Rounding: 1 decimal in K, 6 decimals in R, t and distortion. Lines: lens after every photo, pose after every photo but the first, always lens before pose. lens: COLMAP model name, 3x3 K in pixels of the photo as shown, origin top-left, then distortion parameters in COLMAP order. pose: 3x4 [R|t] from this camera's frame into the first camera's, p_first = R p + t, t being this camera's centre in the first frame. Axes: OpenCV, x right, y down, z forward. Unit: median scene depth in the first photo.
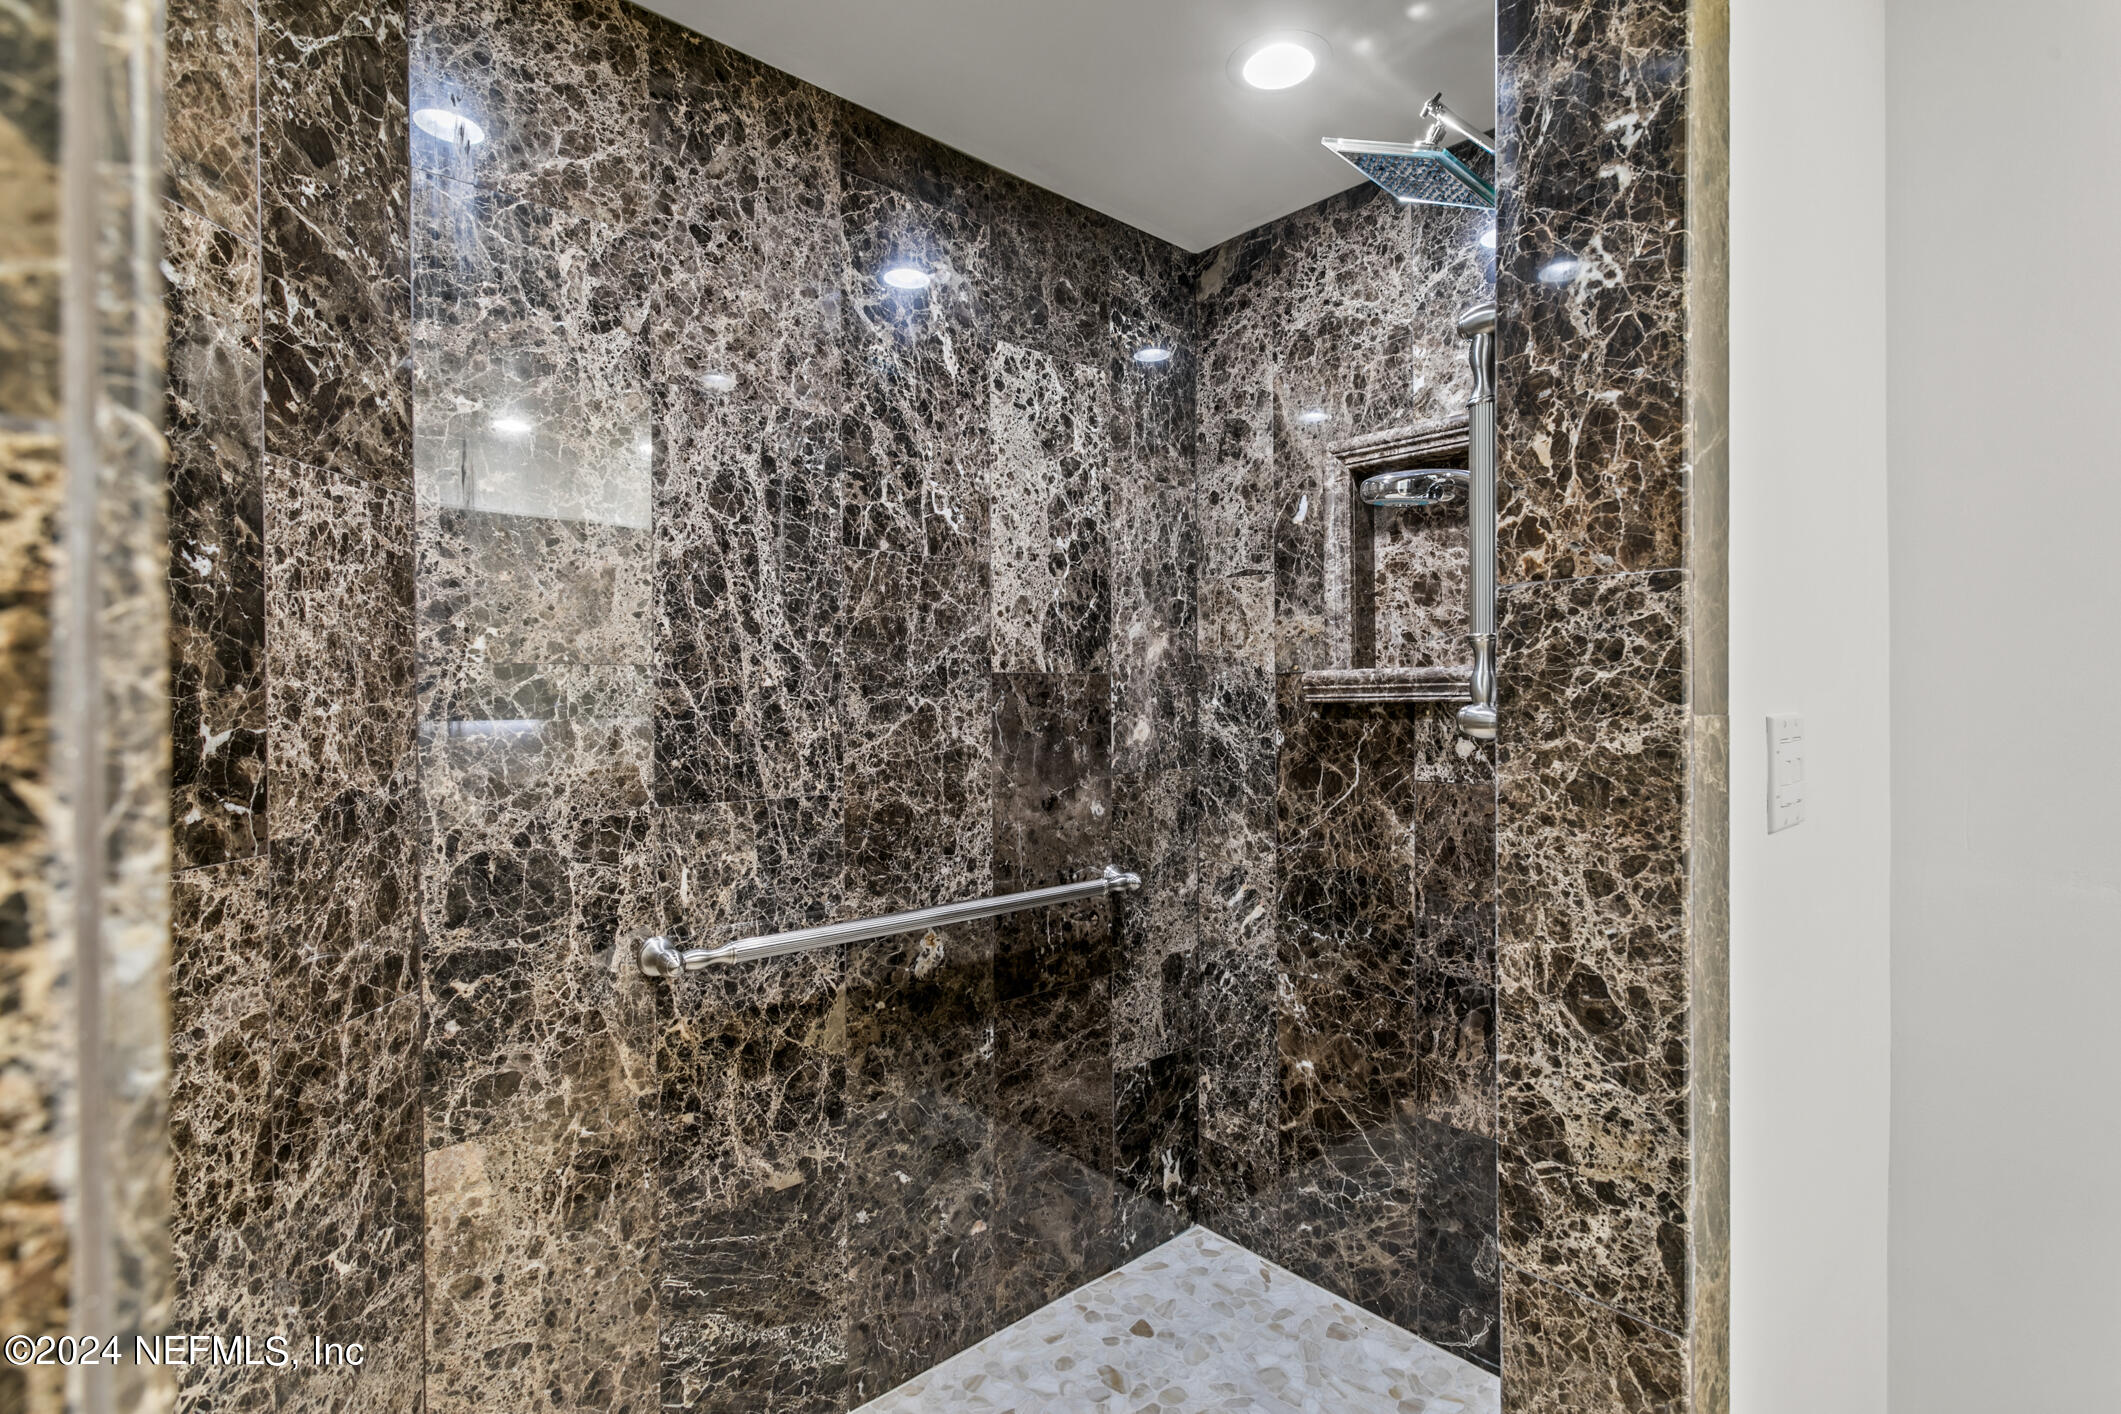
lens RADIAL K [[1032.3, 0, 1059.8], [0, 1032.3, 704.0], [0, 0, 1]] dist [0.000750, -0.000879]
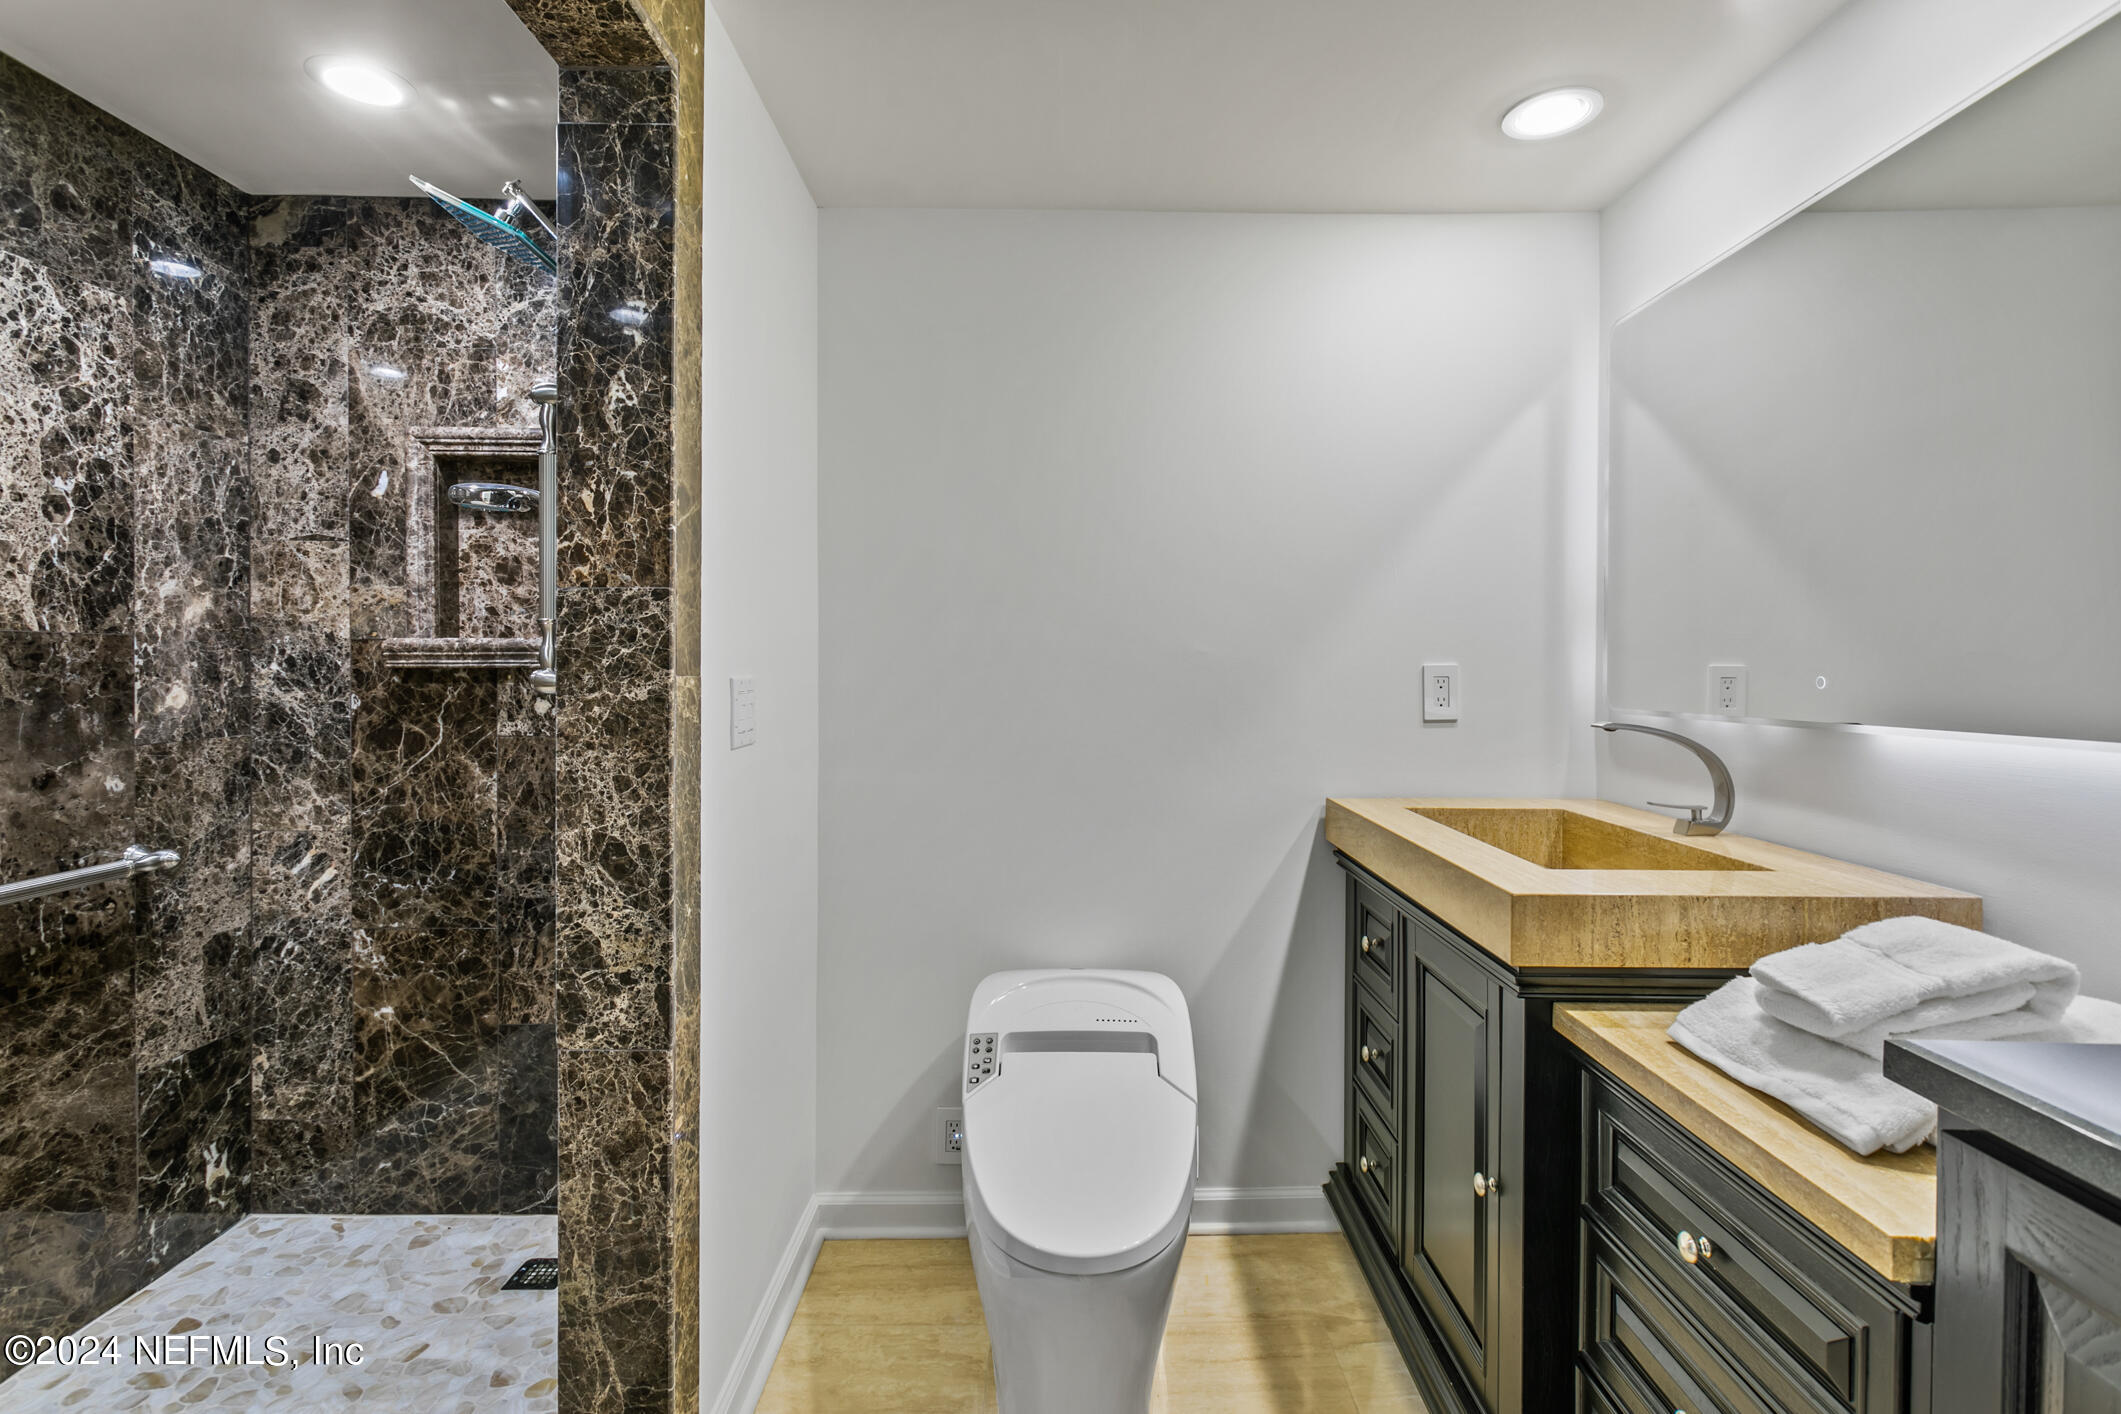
lens RADIAL K [[1032.3, 0, 1074.0], [0, 1032.3, 677.9], [0, 0, 1]] dist [0.000750, -0.000879]
pose [[0.668863, -0.000098, 0.743386, -0.076991], [-0.004455, 0.999982, 0.004140, 0.001505], [-0.743373, -0.006081, 0.668850, -0.233073]]
